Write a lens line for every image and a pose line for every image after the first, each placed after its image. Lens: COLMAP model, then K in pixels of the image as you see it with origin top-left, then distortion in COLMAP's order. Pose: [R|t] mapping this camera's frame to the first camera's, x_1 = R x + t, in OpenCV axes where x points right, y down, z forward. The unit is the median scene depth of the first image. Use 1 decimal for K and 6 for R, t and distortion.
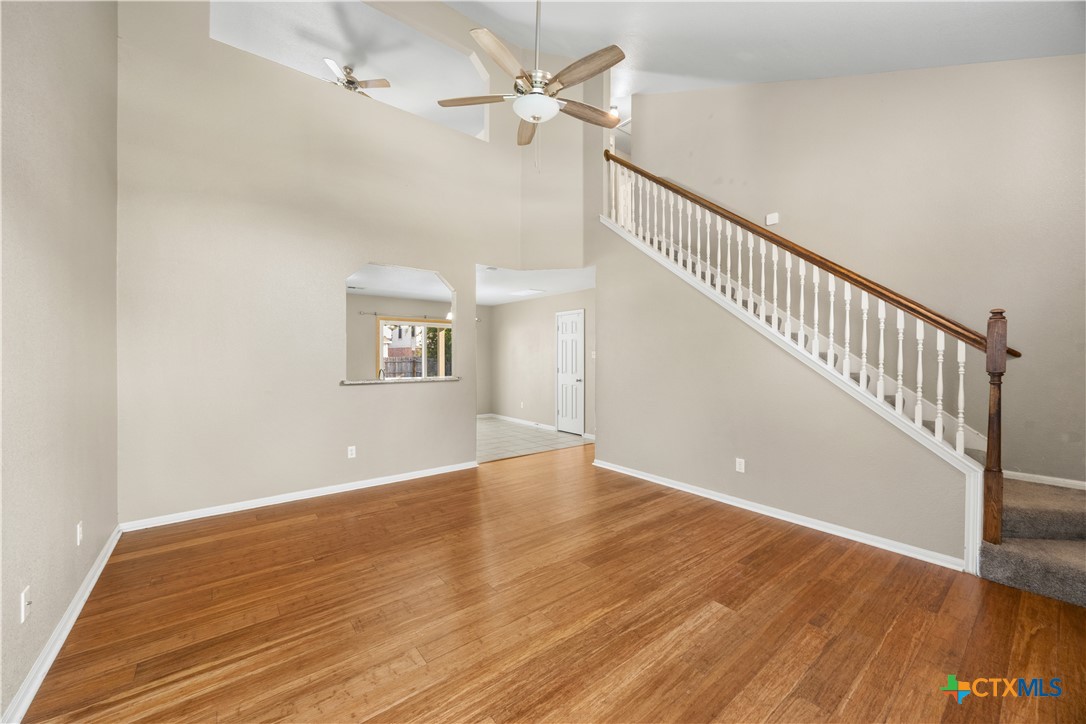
lens RADIAL K [[415.9, 0, 545.2], [0, 415.9, 360.0], [0, 0, 1]] dist [-0.000085, 0.000147]
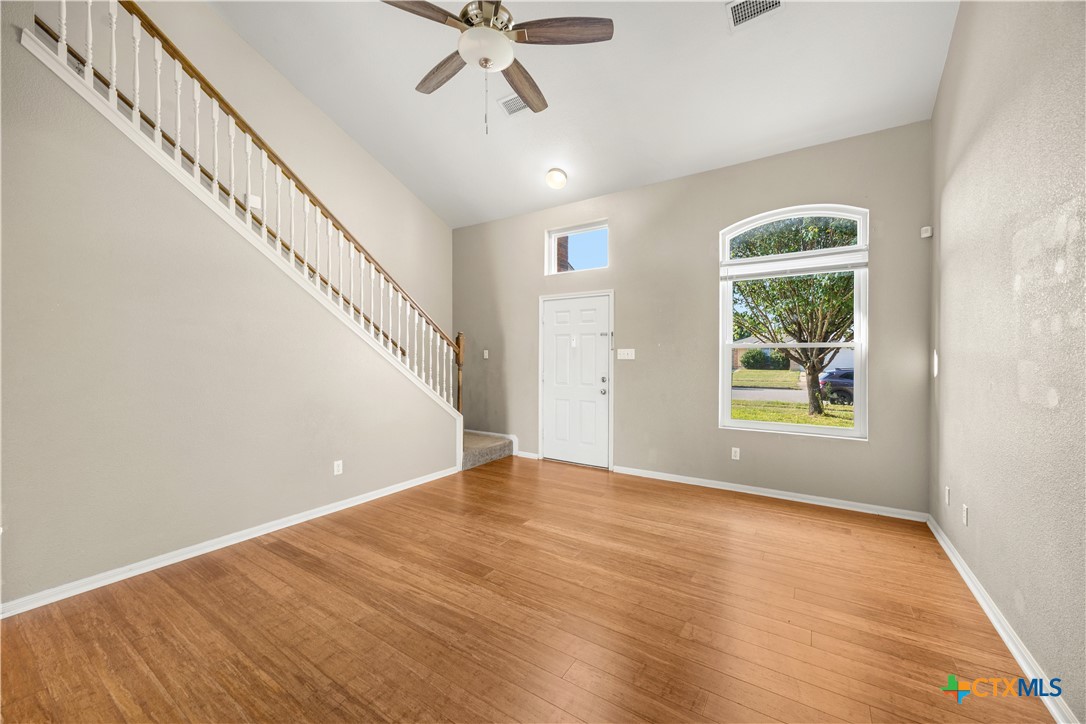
lens RADIAL K [[415.9, 0, 543.9], [0, 415.9, 359.7], [0, 0, 1]] dist [-0.000085, 0.000147]
pose [[-0.312848, -0.009580, 0.949755, -0.737343], [0.008282, 0.999884, 0.012813, -0.012418], [-0.949767, 0.011874, -0.312733, 1.016955]]
